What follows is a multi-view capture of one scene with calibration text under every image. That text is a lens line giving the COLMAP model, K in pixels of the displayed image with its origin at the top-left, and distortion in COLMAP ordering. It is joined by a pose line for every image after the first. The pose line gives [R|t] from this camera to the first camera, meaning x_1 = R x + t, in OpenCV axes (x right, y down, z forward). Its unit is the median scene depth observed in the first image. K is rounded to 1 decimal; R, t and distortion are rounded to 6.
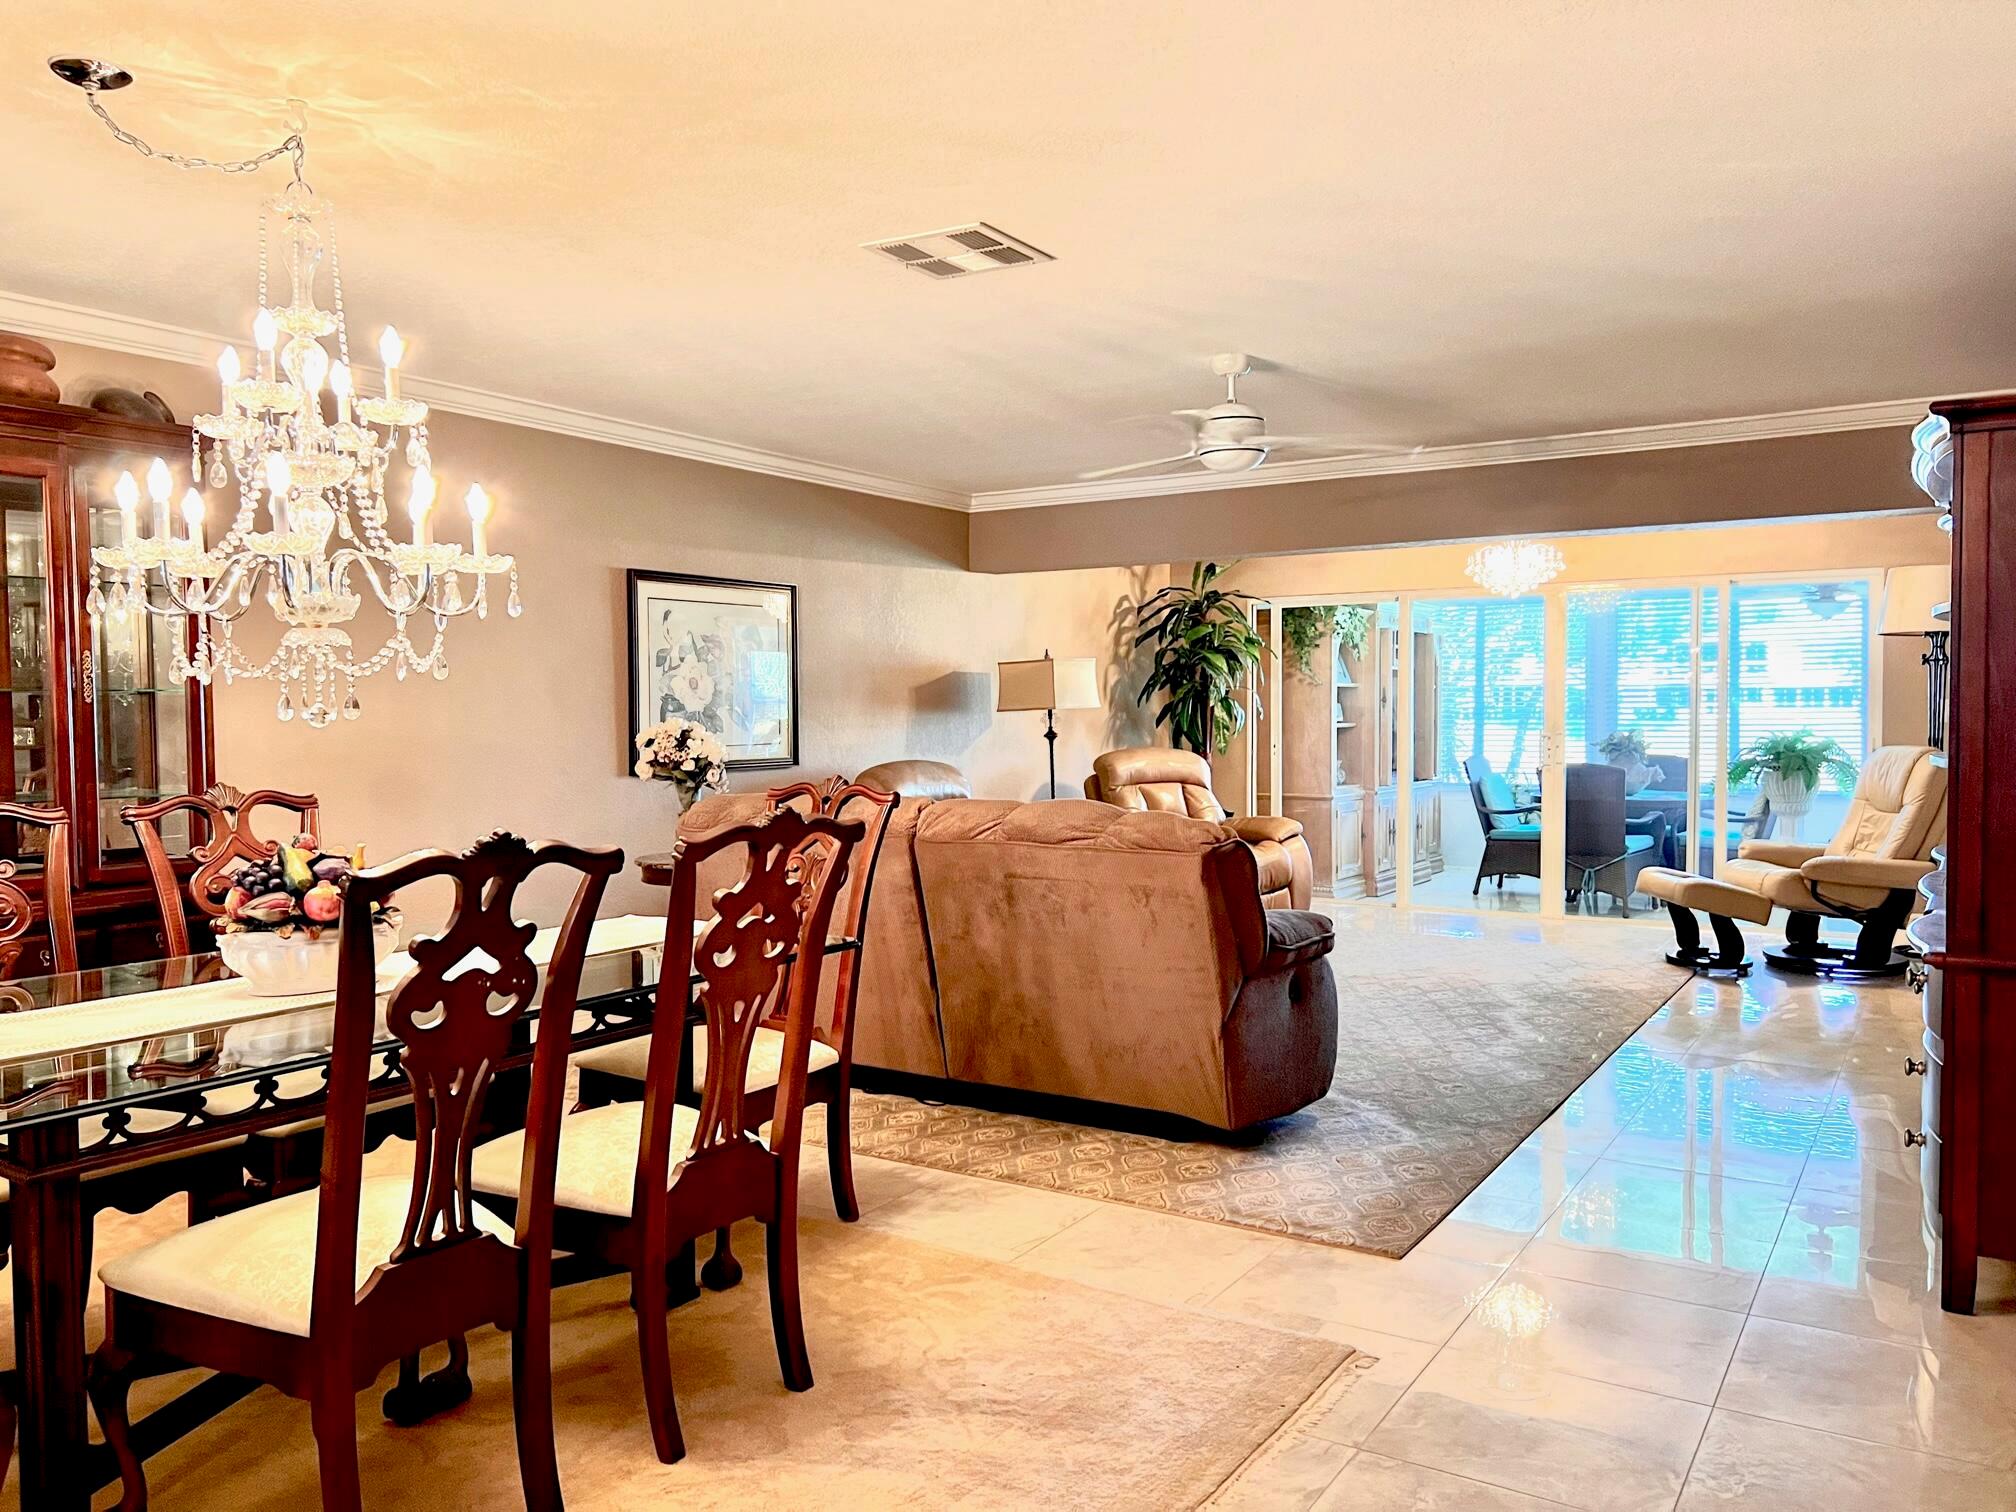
lens RADIAL K [[1533.8, 0, 1008.0], [0, 1533.8, 756.0], [0, 0, 1]] dist [-0.001147, -0.001274]
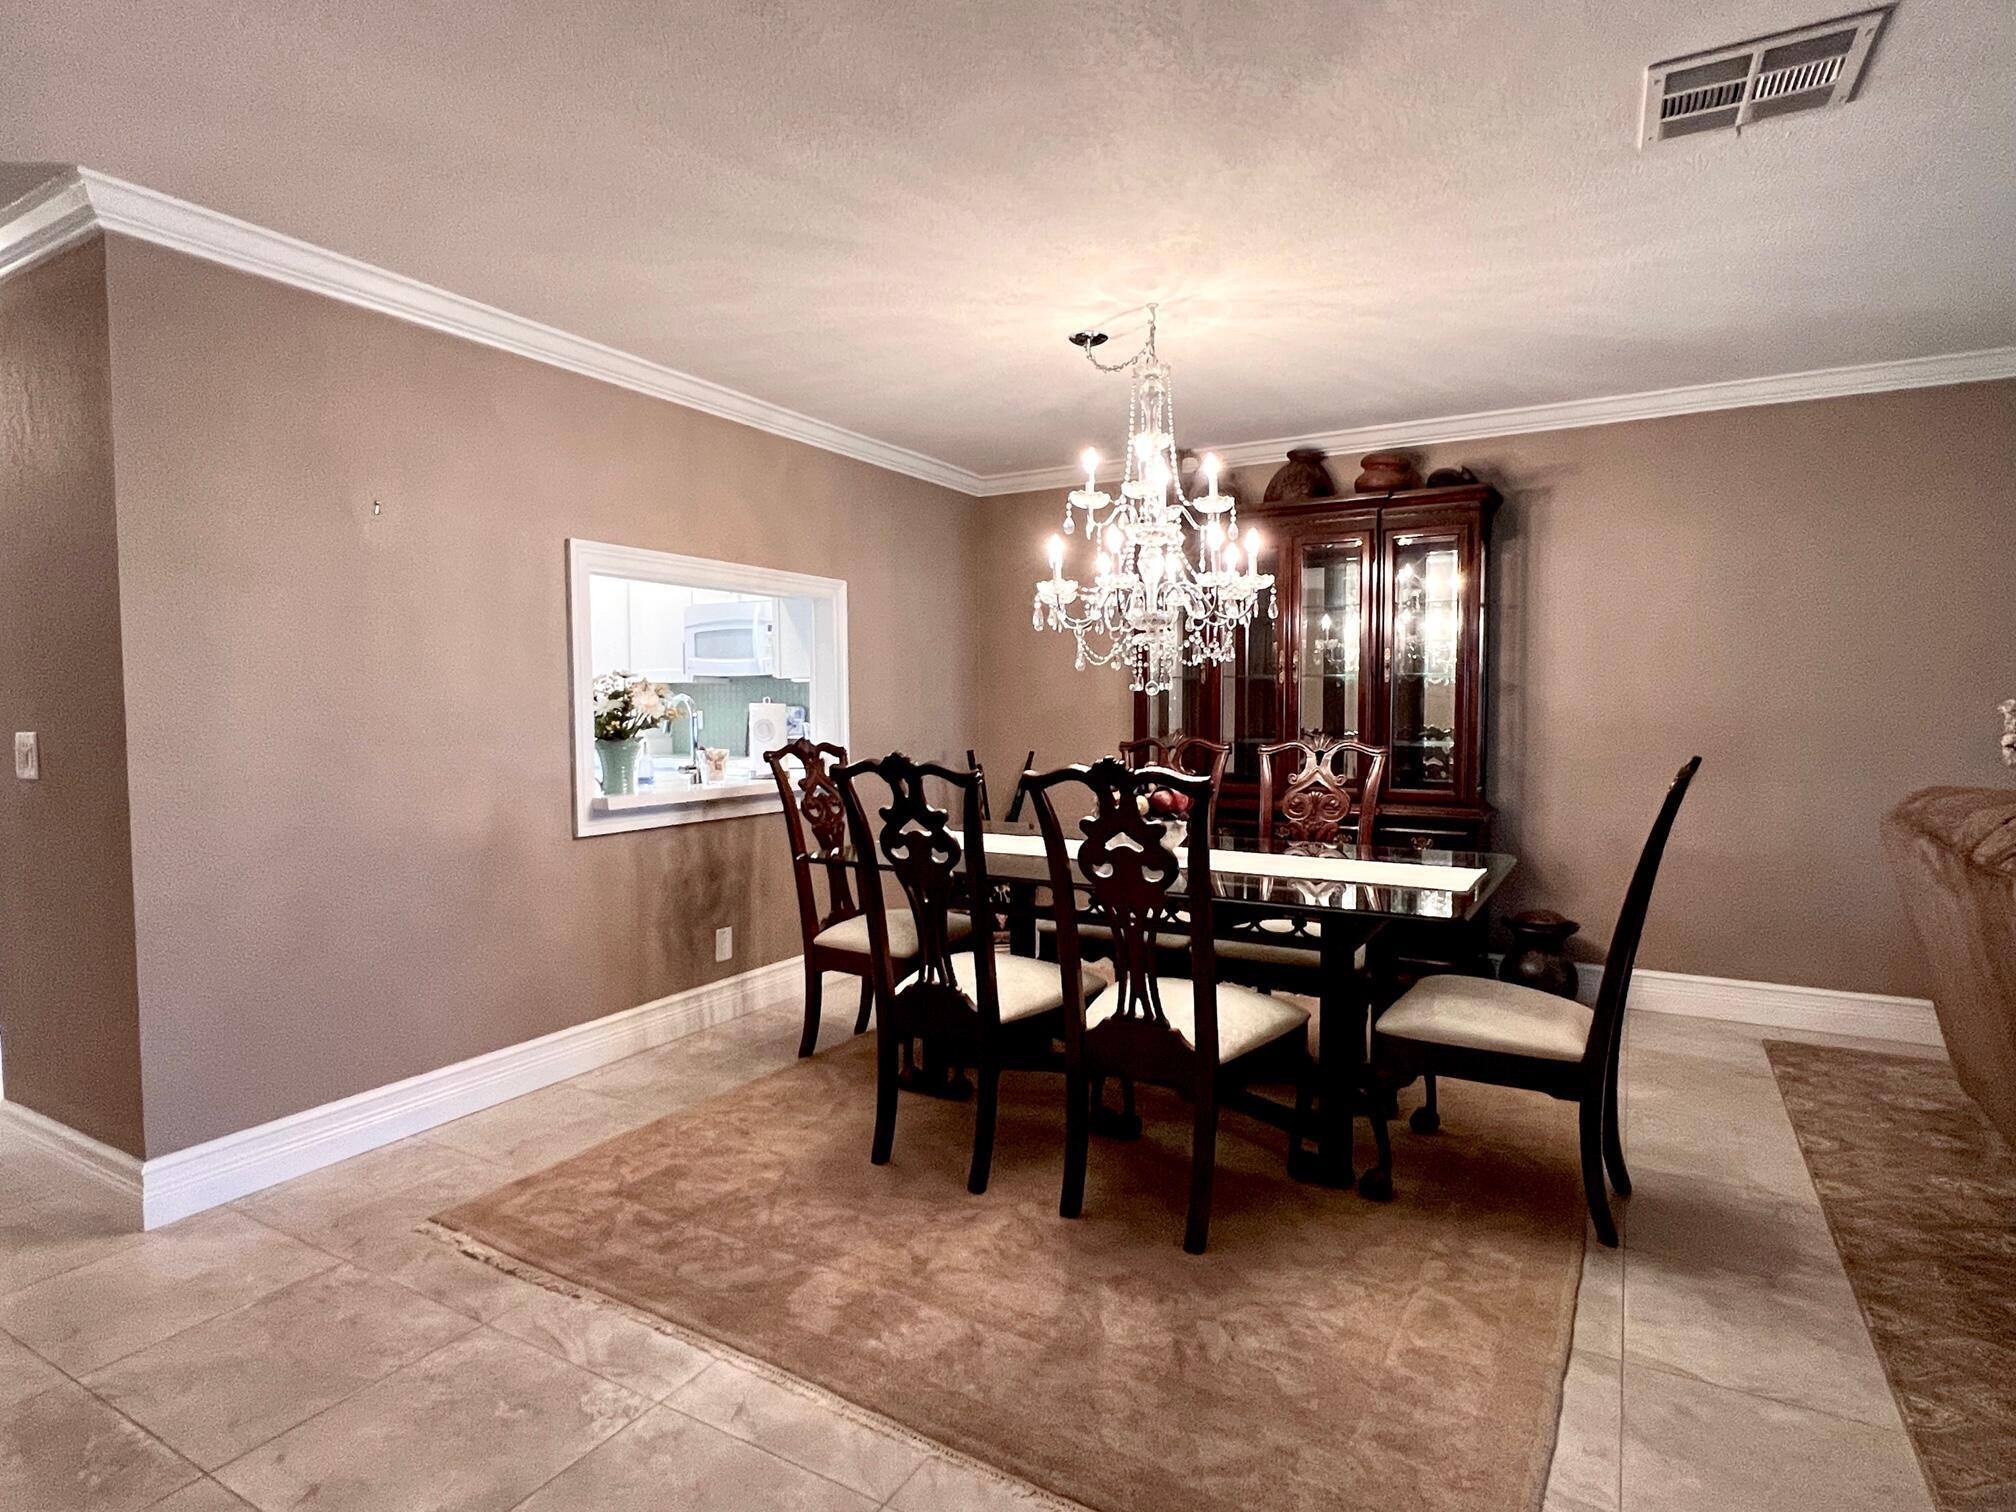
lens RADIAL K [[1081.9, 0, 1008.0], [0, 1081.9, 756.0], [0, 0, 1]] dist [-0.004464, -0.000029]
pose [[0.066555, 0.061397, -0.995892, 0.654529], [-0.043003, 0.997354, 0.058613, -0.016442], [0.996856, 0.038925, 0.069019, 0.760808]]
